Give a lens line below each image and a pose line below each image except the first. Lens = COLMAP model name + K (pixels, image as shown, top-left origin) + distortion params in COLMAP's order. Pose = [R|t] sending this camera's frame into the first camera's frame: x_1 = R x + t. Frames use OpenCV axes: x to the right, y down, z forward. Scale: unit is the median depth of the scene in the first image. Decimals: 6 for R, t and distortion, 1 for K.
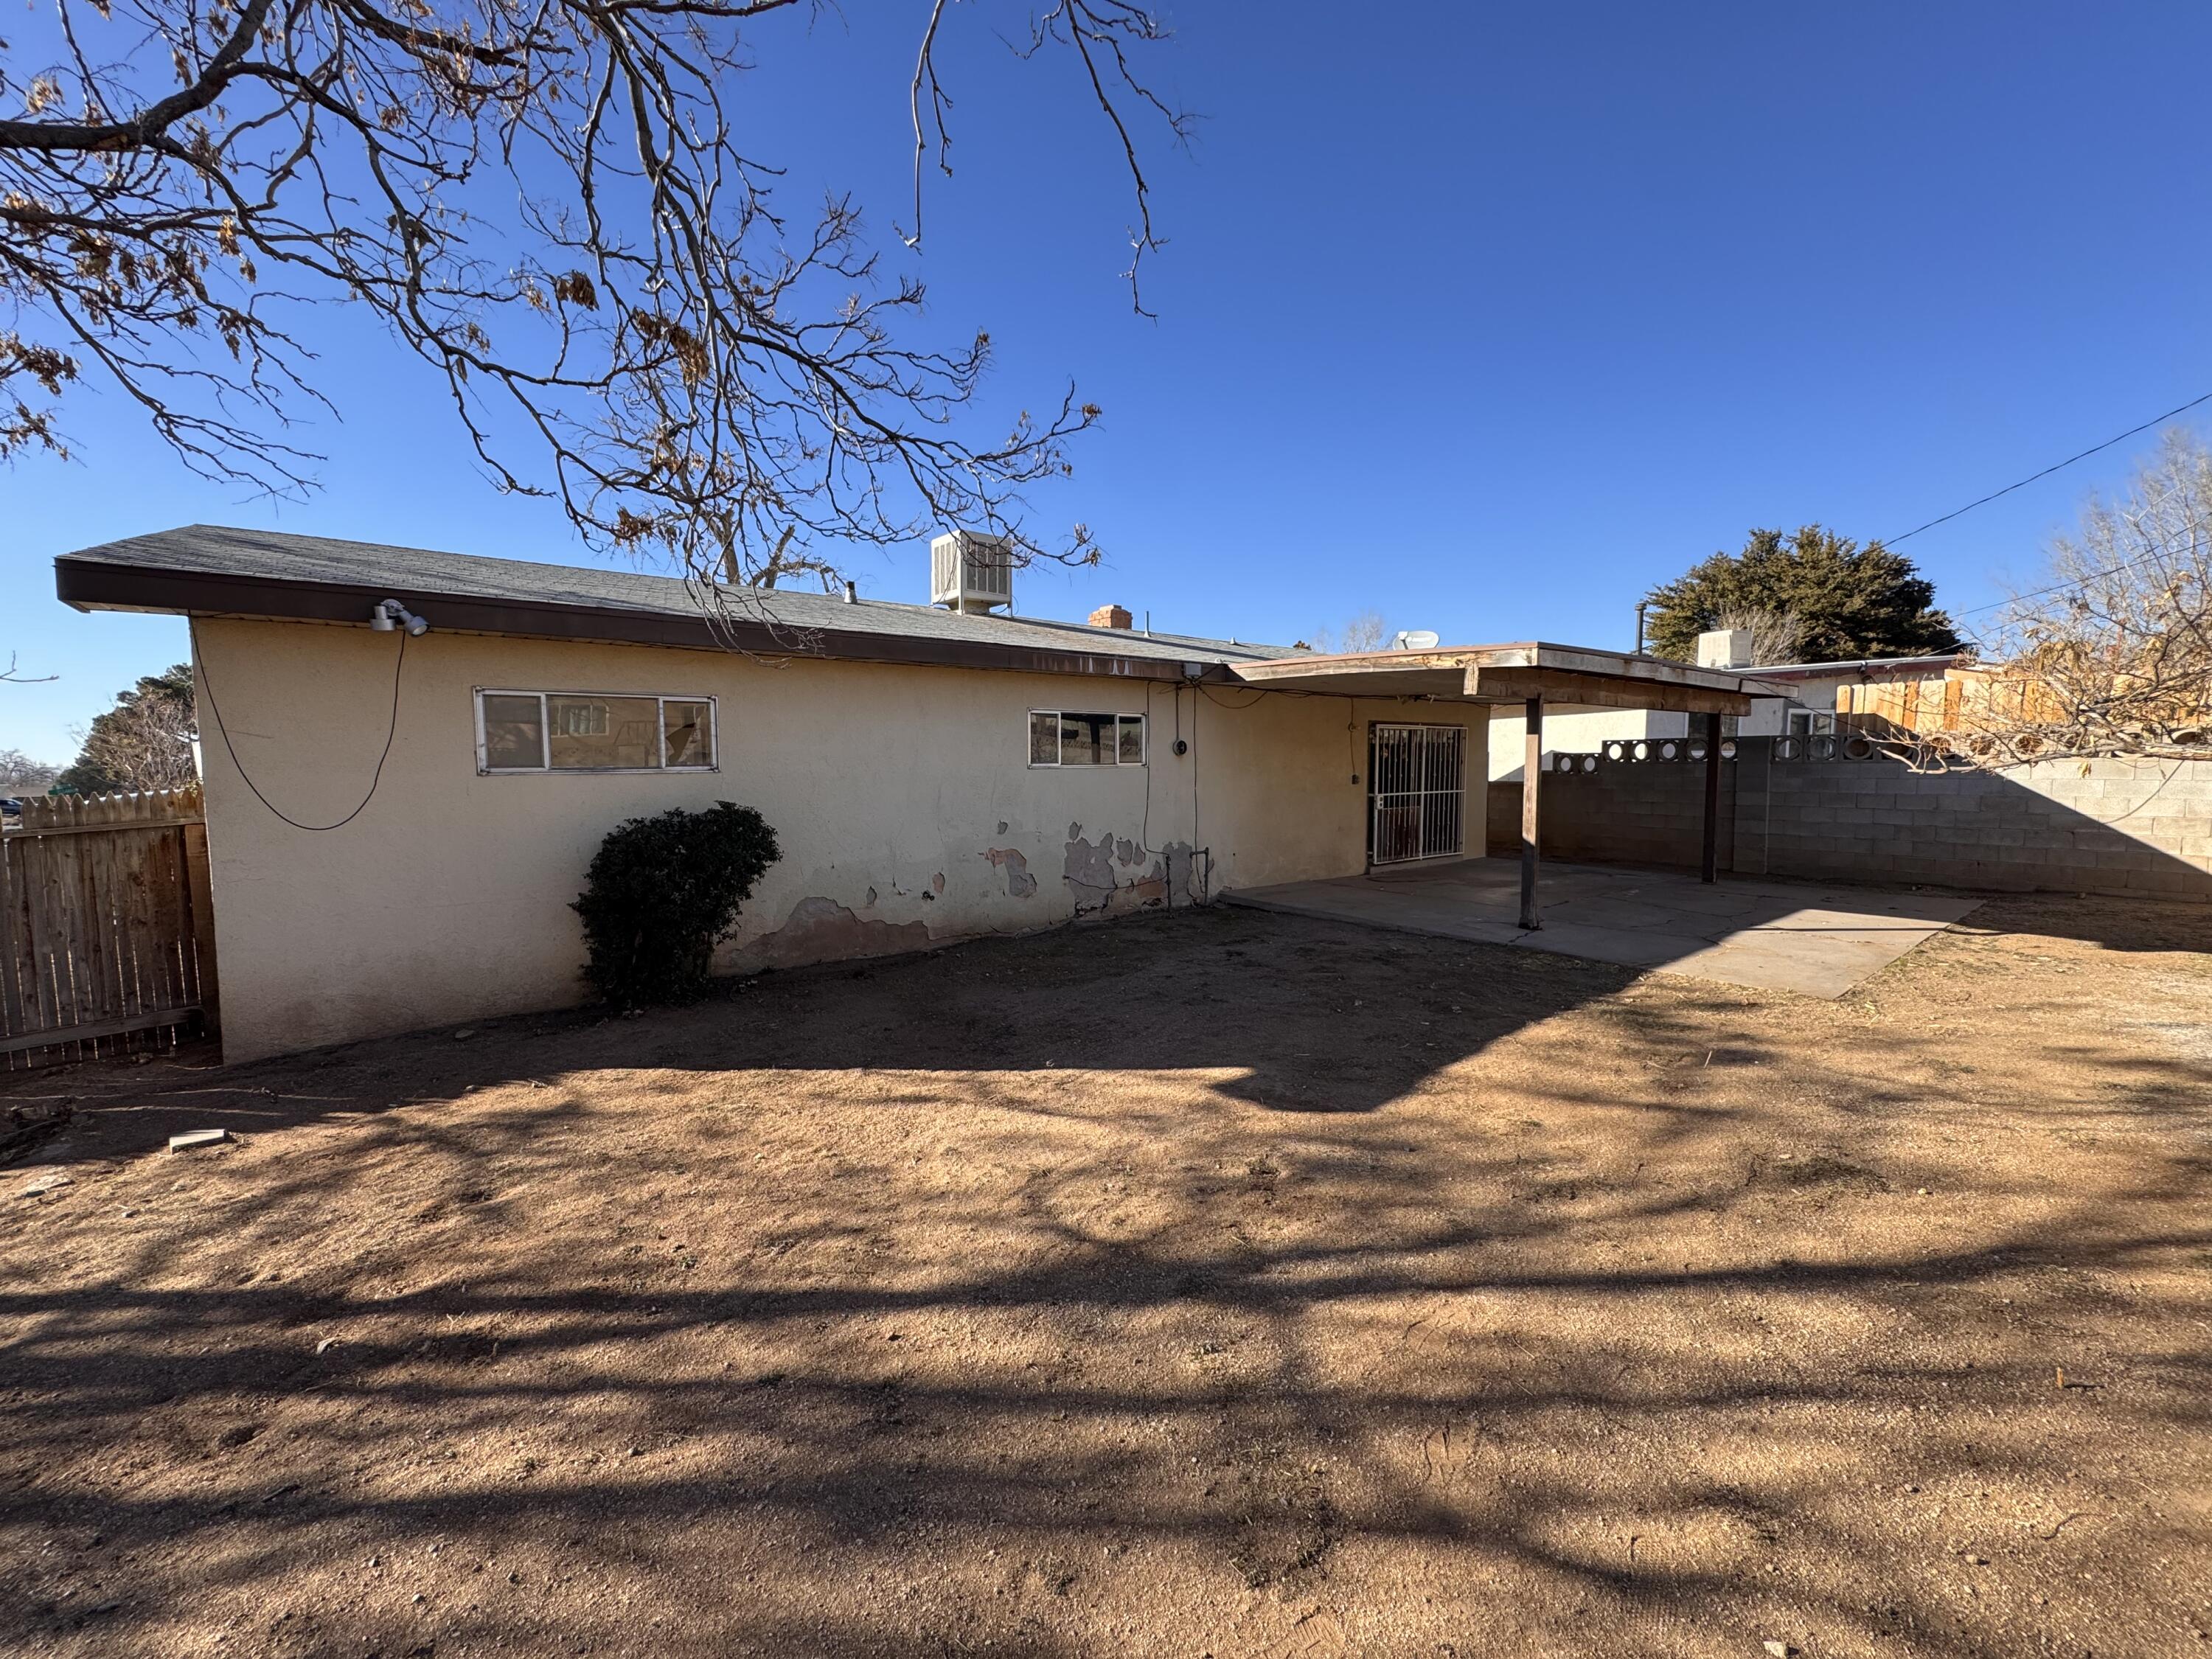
lens RADIAL K [[884.6, 0, 1102.7], [0, 884.6, 829.2], [0, 0, 1]] dist [-0.004832, 0.000689]
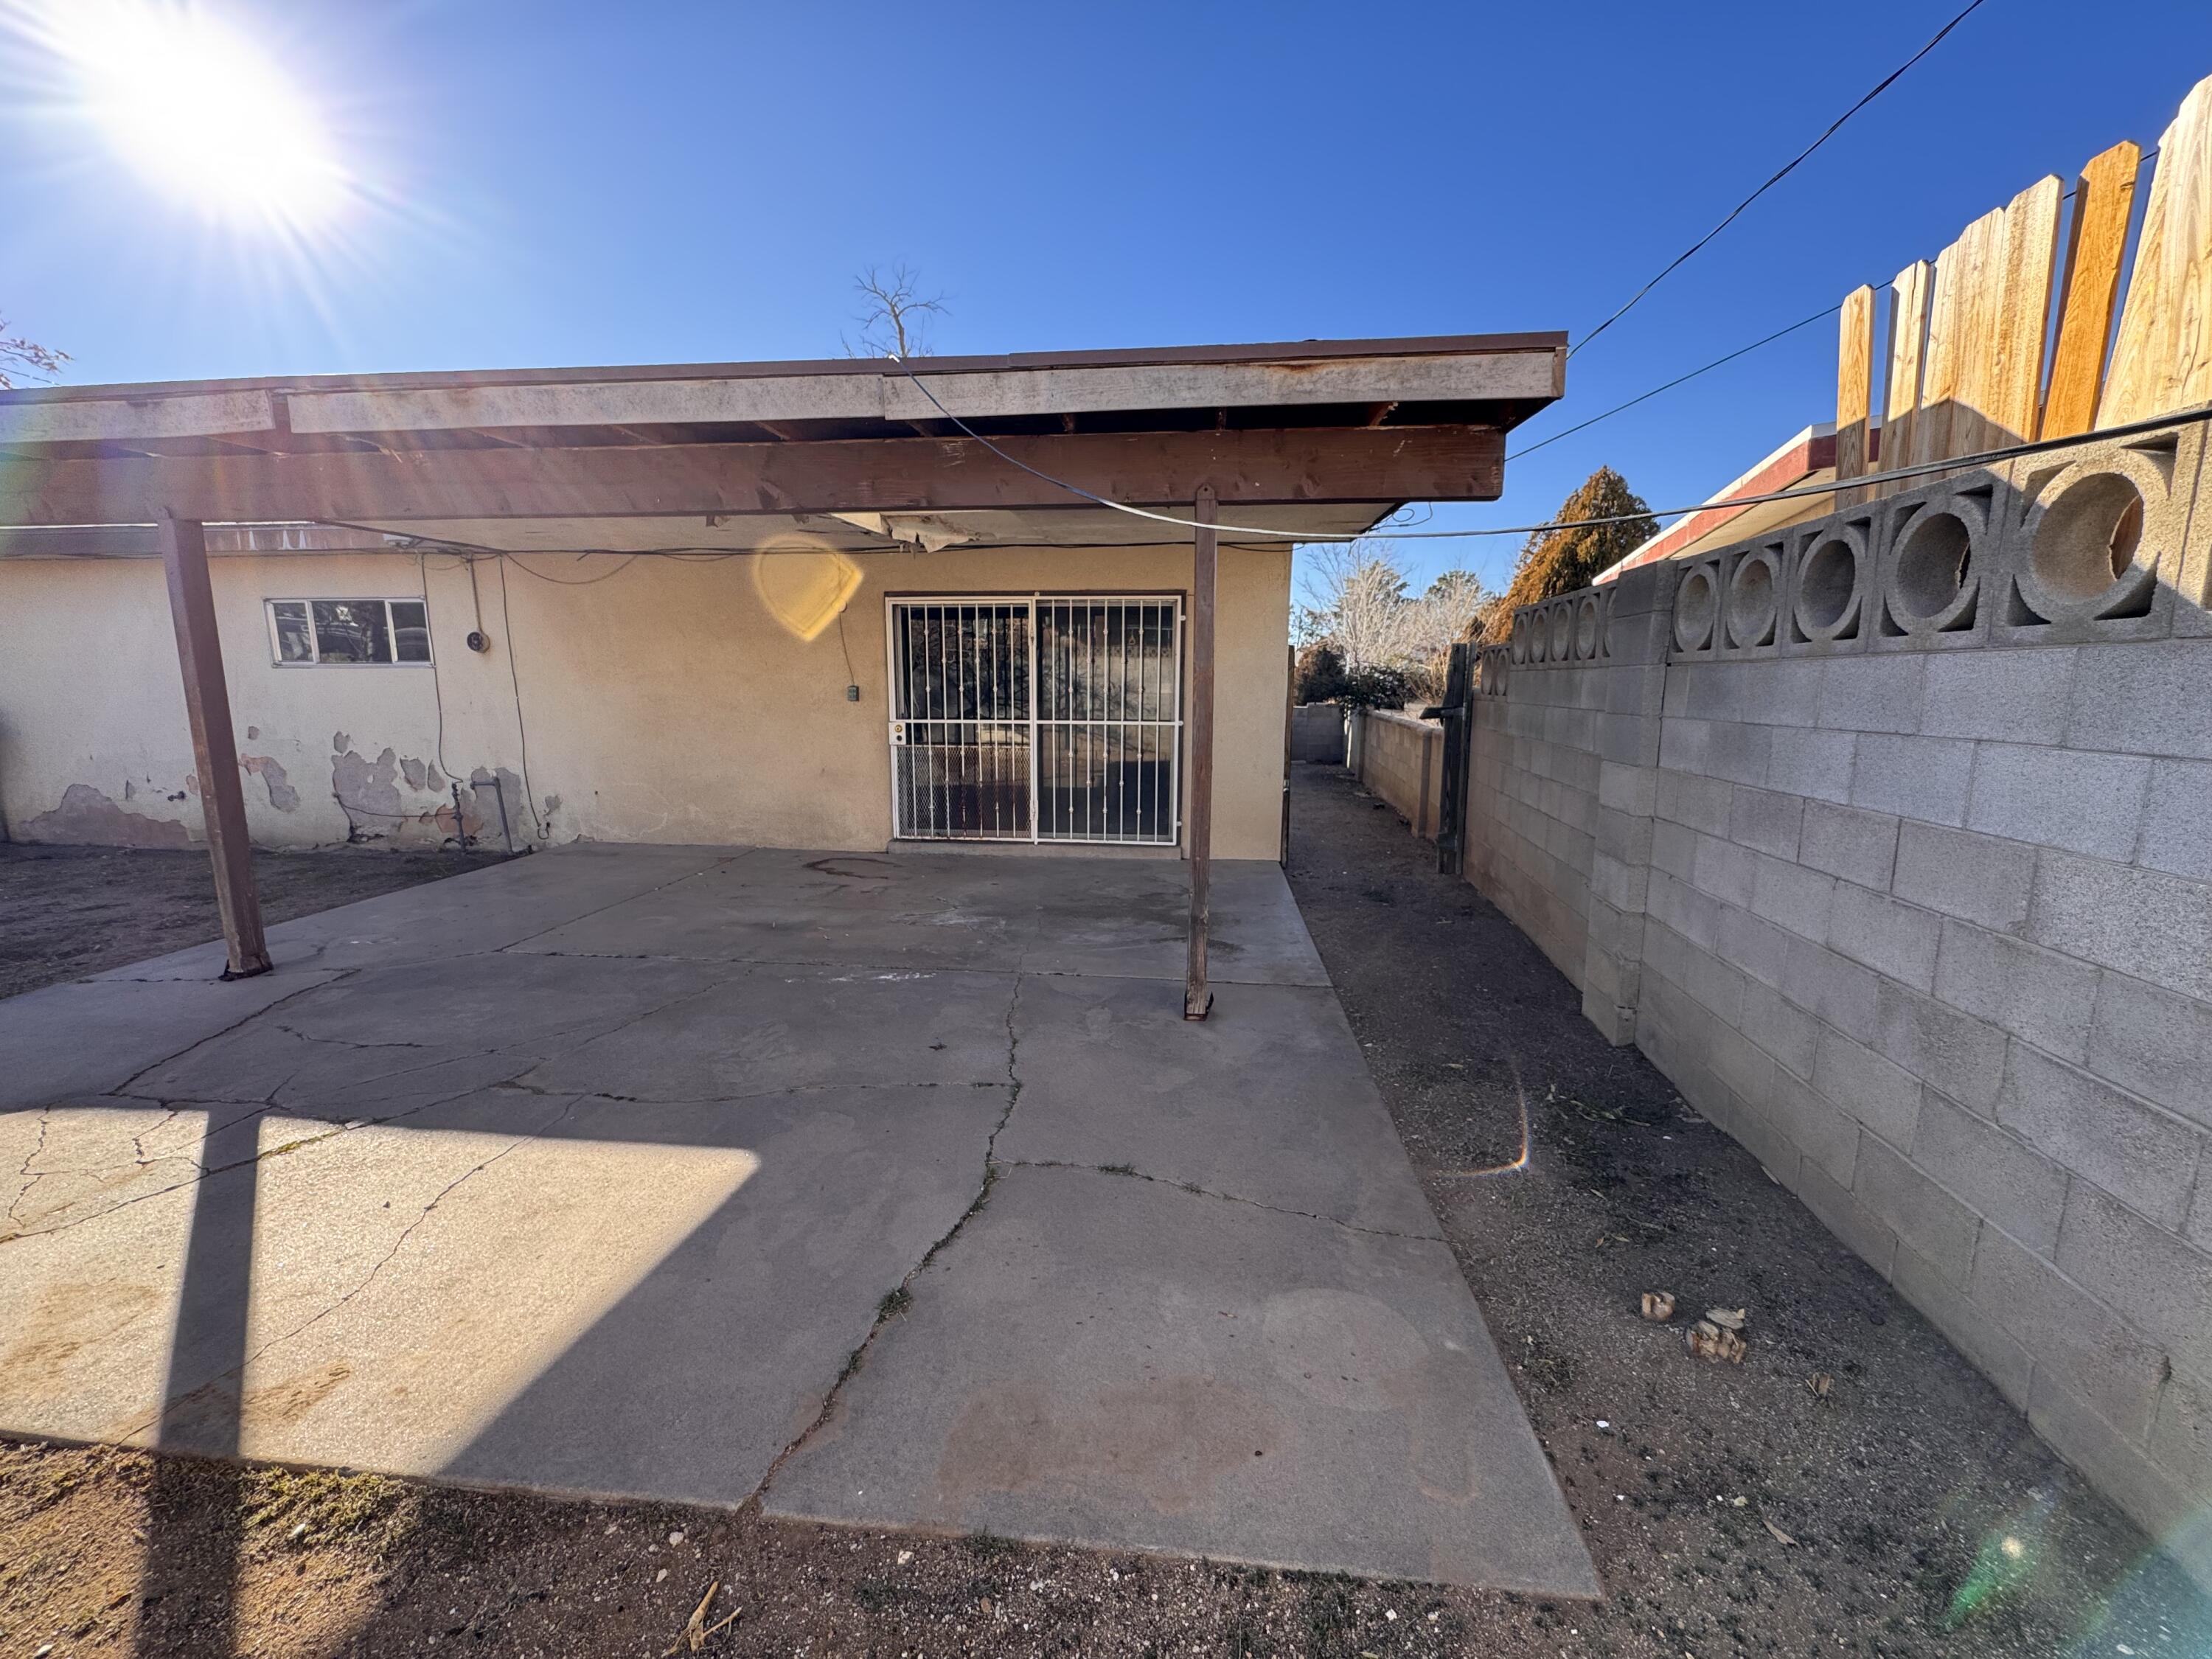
lens RADIAL K [[884.6, 0, 1102.7], [0, 884.6, 829.2], [0, 0, 1]] dist [-0.004832, 0.000689]
pose [[0.721086, 0.125425, -0.681399, 1.919862], [-0.061166, 0.991162, 0.117716, -0.105800], [0.690141, -0.043205, 0.722384, 1.572146]]
